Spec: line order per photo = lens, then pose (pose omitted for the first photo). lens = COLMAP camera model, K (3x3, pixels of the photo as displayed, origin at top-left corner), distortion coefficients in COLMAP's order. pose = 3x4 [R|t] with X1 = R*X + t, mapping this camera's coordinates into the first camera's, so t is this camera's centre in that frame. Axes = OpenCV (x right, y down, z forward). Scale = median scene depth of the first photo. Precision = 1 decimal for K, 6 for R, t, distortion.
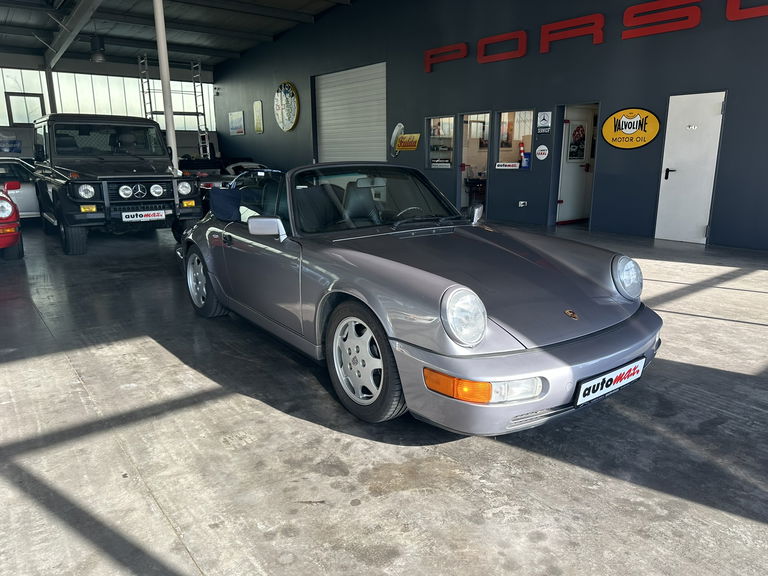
lens RADIAL K [[541.8, 0, 387.1], [0, 541.8, 287.1], [0, 0, 1]] dist [0.046278, -0.078345]
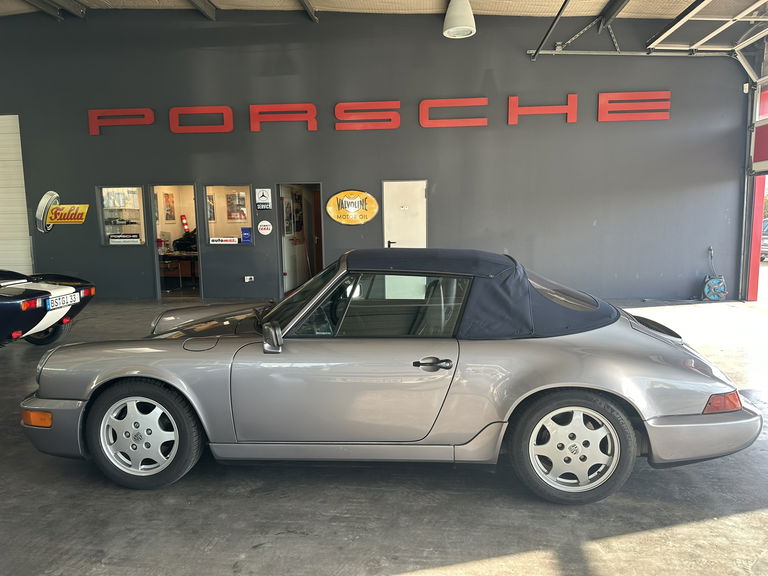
lens RADIAL K [[533.6, 0, 383.2], [0, 533.6, 285.3], [0, 0, 1]] dist [0.107030, -0.147148]
pose [[0.696345, -0.092287, 0.711749, -0.294539], [0.177543, 0.983026, -0.046239, -0.059164], [-0.695400, 0.158565, 0.700911, 0.172216]]
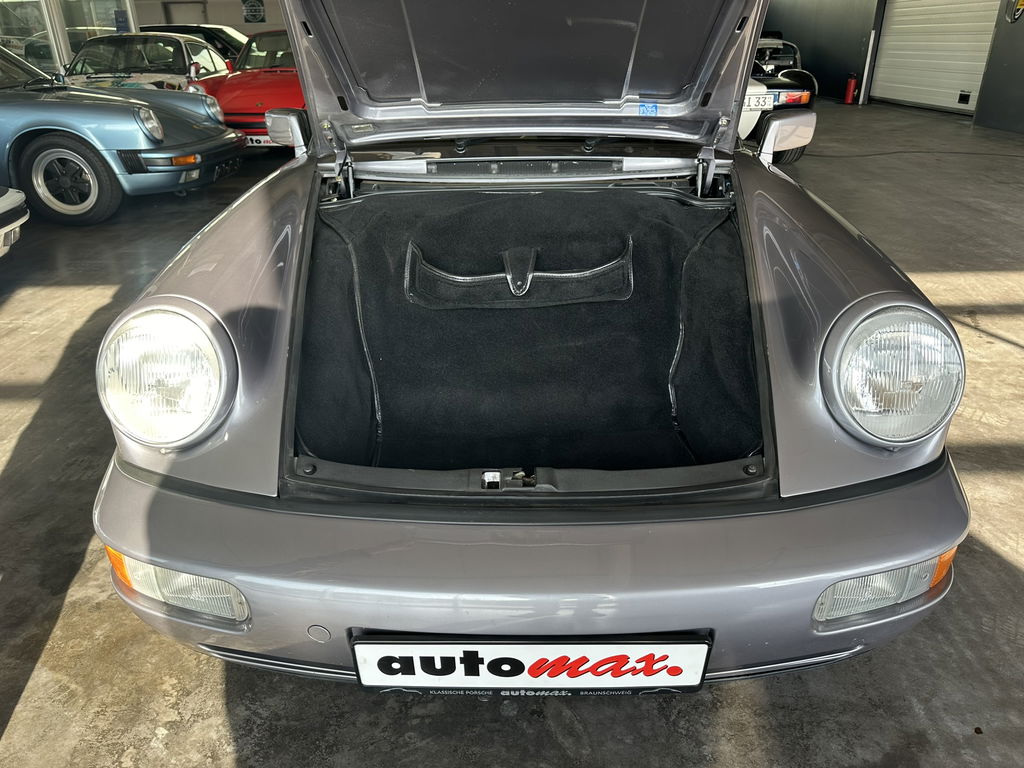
lens RADIAL K [[730.0, 0, 513.6], [0, 730.0, 386.1], [0, 0, 1]] dist [0.005146, -0.018478]
pose [[0.789331, 0.255689, -0.558194, 0.155822], [-0.133182, 0.958816, 0.250869, -0.025859], [0.599349, -0.123677, 0.790876, 0.169359]]
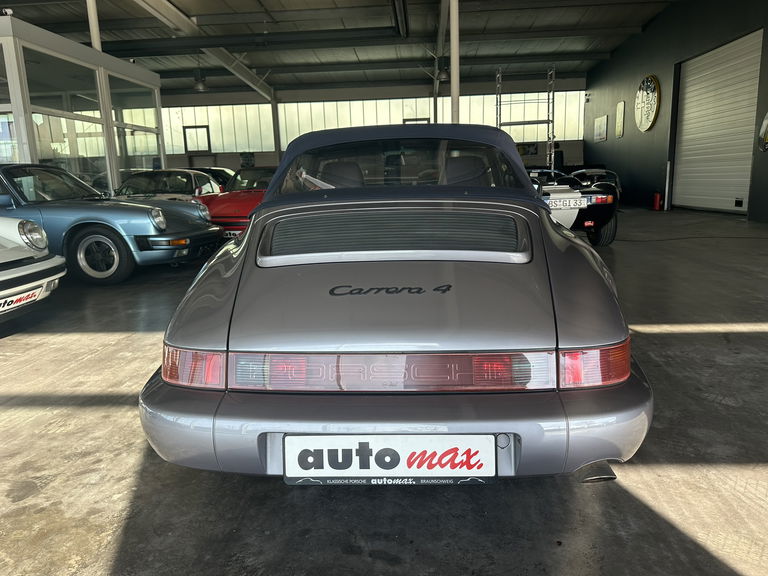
lens RADIAL K [[544.2, 0, 389.9], [0, 544.2, 285.8], [0, 0, 1]] dist [0.015155, -0.025160]
pose [[0.746449, 0.106315, -0.656895, 0.190513], [-0.127855, 0.991676, 0.015212, -0.009886], [0.653044, 0.072632, 0.753829, 0.175104]]
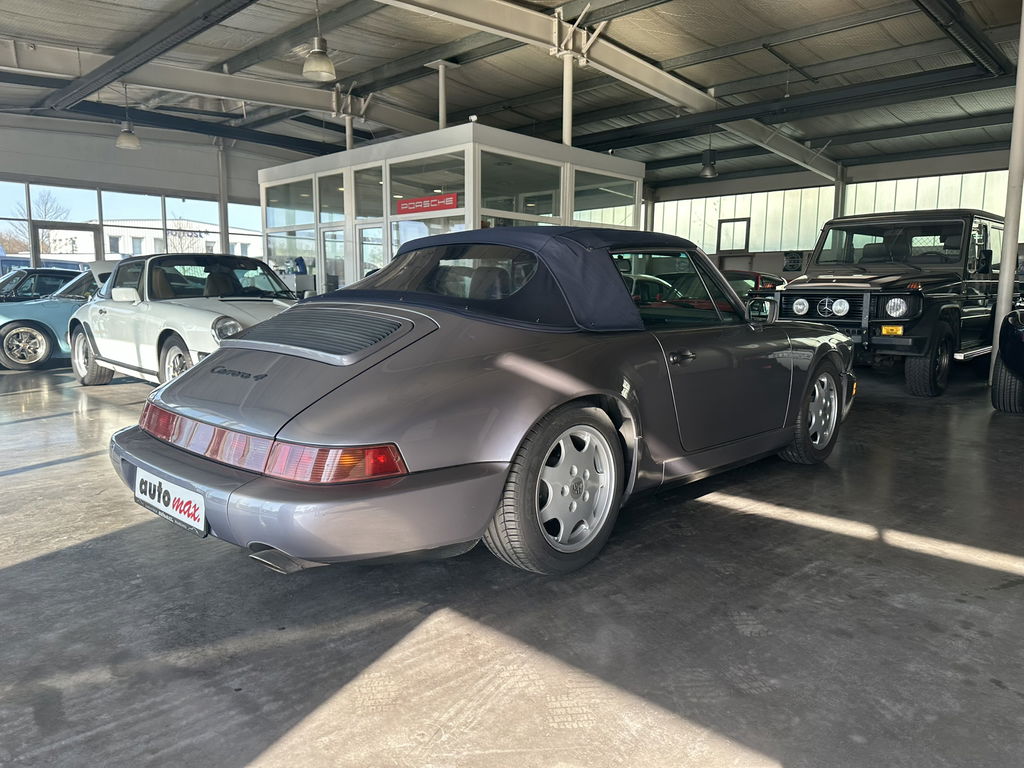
lens RADIAL K [[721.8, 0, 517.0], [0, 721.8, 392.6], [0, 0, 1]] dist [0.043195, -0.061037]
pose [[0.135864, 0.137554, -0.981132, 0.346838], [-0.240486, 0.965275, 0.102030, -0.048739], [0.961097, 0.222086, 0.164226, 0.346051]]
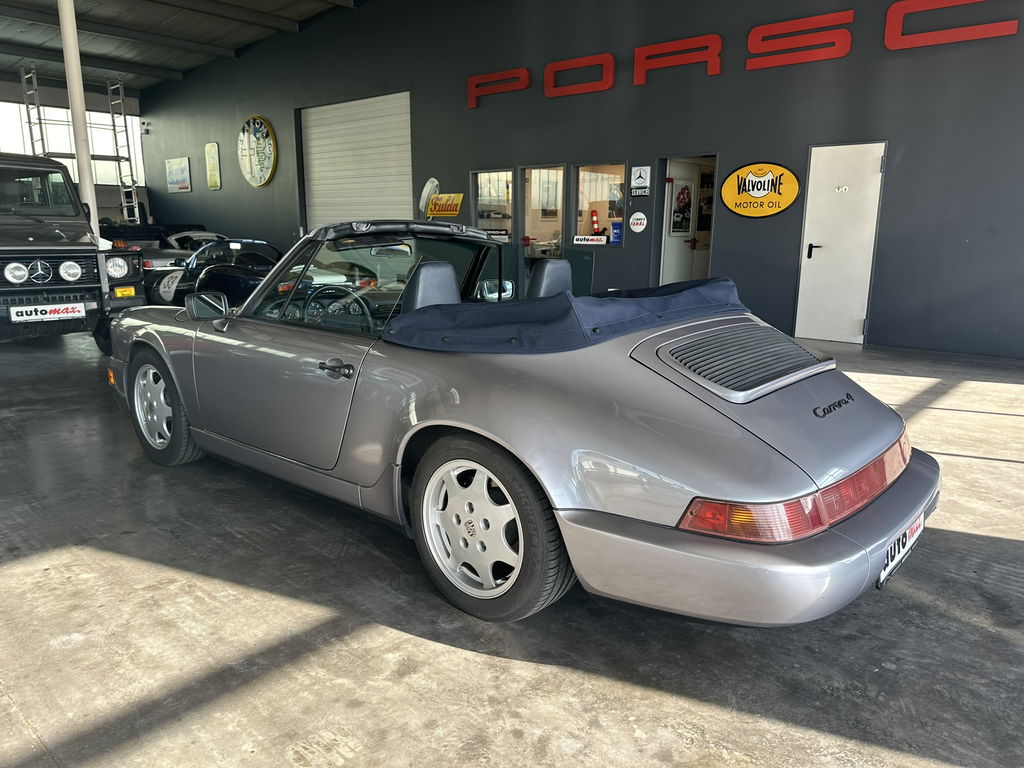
lens RADIAL K [[721.8, 0, 517.0], [0, 721.8, 392.6], [0, 0, 1]] dist [0.043195, -0.061037]
pose [[0.984167, -0.026894, 0.175193, -0.054960], [0.029630, 0.999476, -0.013019, -0.010679], [-0.174751, 0.018004, 0.984448, 0.078783]]
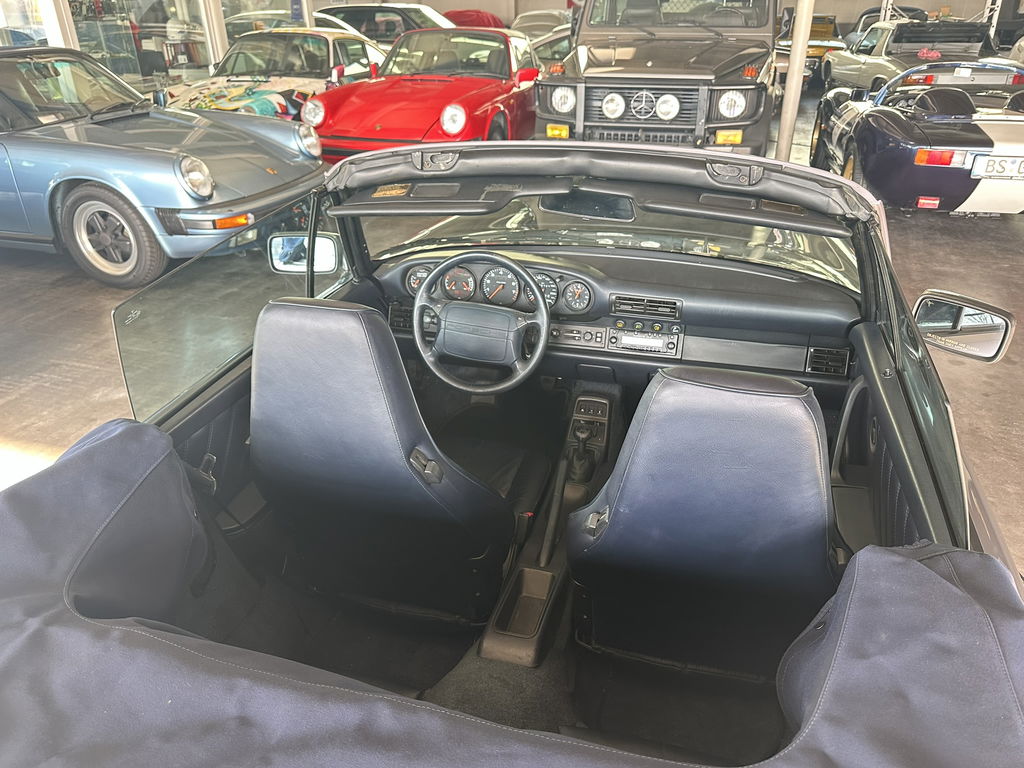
lens RADIAL K [[730.0, 0, 513.6], [0, 730.0, 386.1], [0, 0, 1]] dist [0.005146, -0.018478]
pose [[0.574349, 0.377912, -0.726158, 0.076634], [-0.180665, 0.923707, 0.337825, -0.104486], [0.798425, -0.062838, 0.598806, 0.332795]]
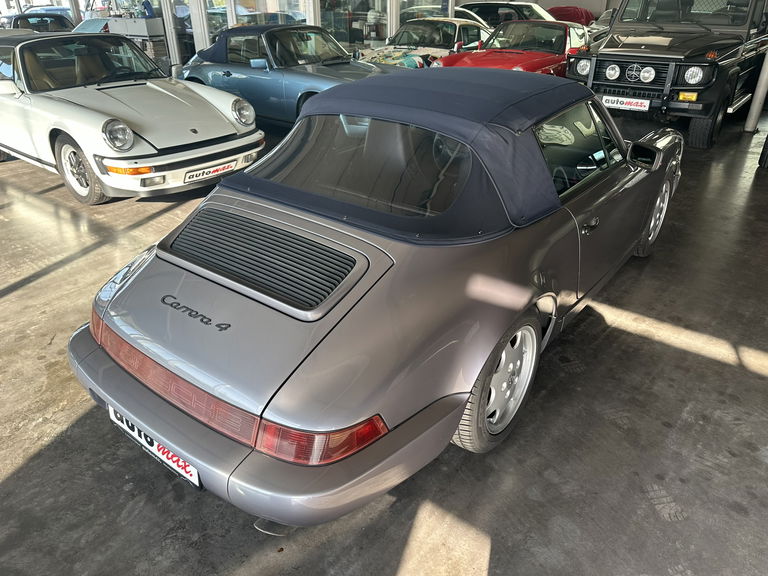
lens RADIAL K [[544.6, 0, 384.4], [0, 544.6, 292.1], [0, 0, 1]] dist [0.011849, -0.022711]
pose [[0.230302, 0.464102, -0.855319, 0.260076], [-0.225331, 0.880490, 0.417088, -0.105660], [0.946672, 0.096674, 0.307355, 0.297203]]
